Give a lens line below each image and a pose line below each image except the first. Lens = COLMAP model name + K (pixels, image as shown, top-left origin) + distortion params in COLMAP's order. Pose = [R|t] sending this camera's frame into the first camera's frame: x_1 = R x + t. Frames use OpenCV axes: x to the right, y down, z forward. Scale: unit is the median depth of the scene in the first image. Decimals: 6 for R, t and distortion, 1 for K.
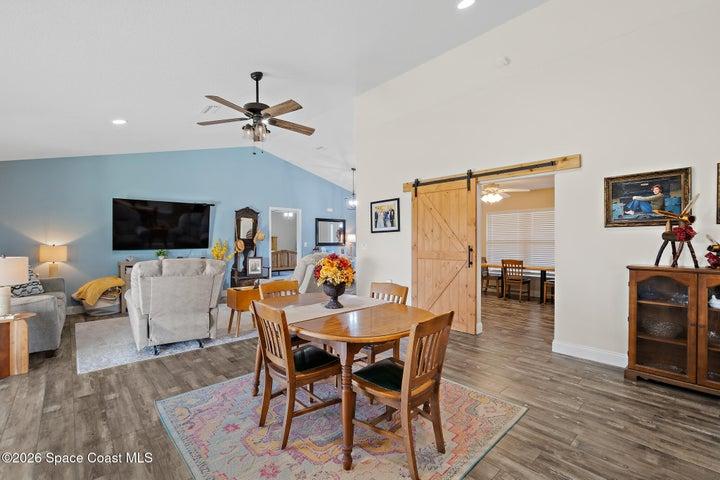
lens RADIAL K [[318.4, 0, 351.1], [0, 318.4, 239.9], [0, 0, 1]] dist [-0.002880, -0.000414]
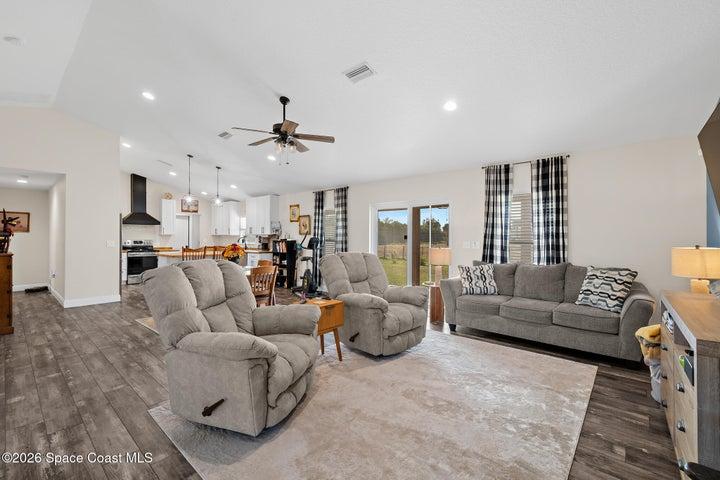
lens RADIAL K [[311.4, 0, 352.6], [0, 311.4, 237.4], [0, 0, 1]] dist [-0.002515, -0.000250]
pose [[-0.994421, -0.003413, -0.105428, -0.265853], [-0.003539, 0.999993, 0.001009, 0.001034], [0.105424, 0.001376, -0.994426, 1.372436]]
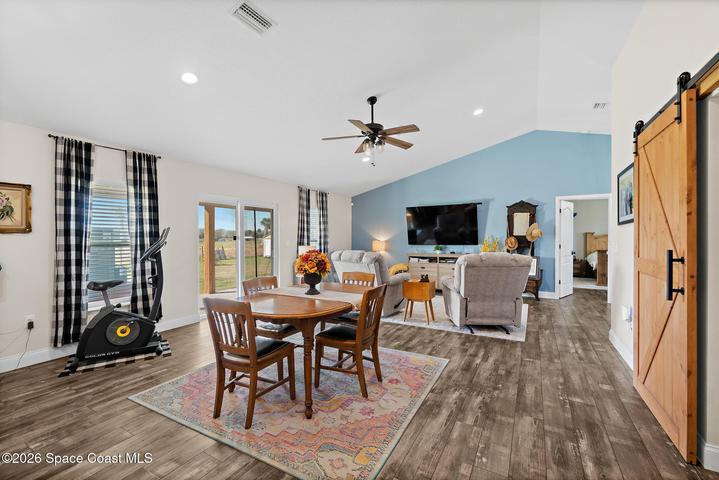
lens RADIAL K [[315.6, 0, 353.7], [0, 315.6, 232.2], [0, 0, 1]] dist [-0.006550, -0.000174]
pose [[0.309848, -0.016727, -0.950639, 0.512126], [0.002386, 0.999856, -0.016816, 0.001142], [0.950783, 0.002942, 0.309844, 0.354965]]
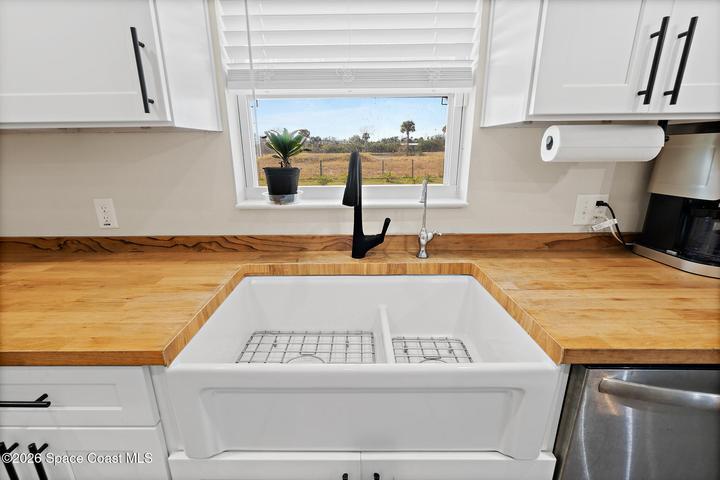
lens RADIAL K [[316.0, 0, 354.1], [0, 316.0, 232.2], [0, 0, 1]] dist [-0.006550, -0.000174]
pose [[-0.678546, 0.189621, -0.709662, 0.293848], [0.009434, 0.968277, 0.249702, 0.005425], [0.734498, 0.162739, -0.658809, -0.282874]]
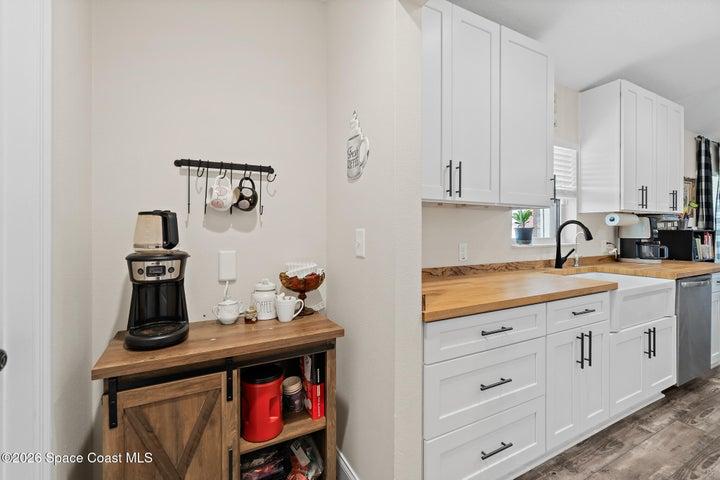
lens RADIAL K [[316.0, 0, 354.1], [0, 316.0, 232.2], [0, 0, 1]] dist [-0.006550, -0.000174]
pose [[-0.260054, 0.011219, -0.965529, 0.665431], [-0.001238, 0.999928, 0.011952, 0.016791], [0.965593, 0.004304, -0.260021, -0.587639]]
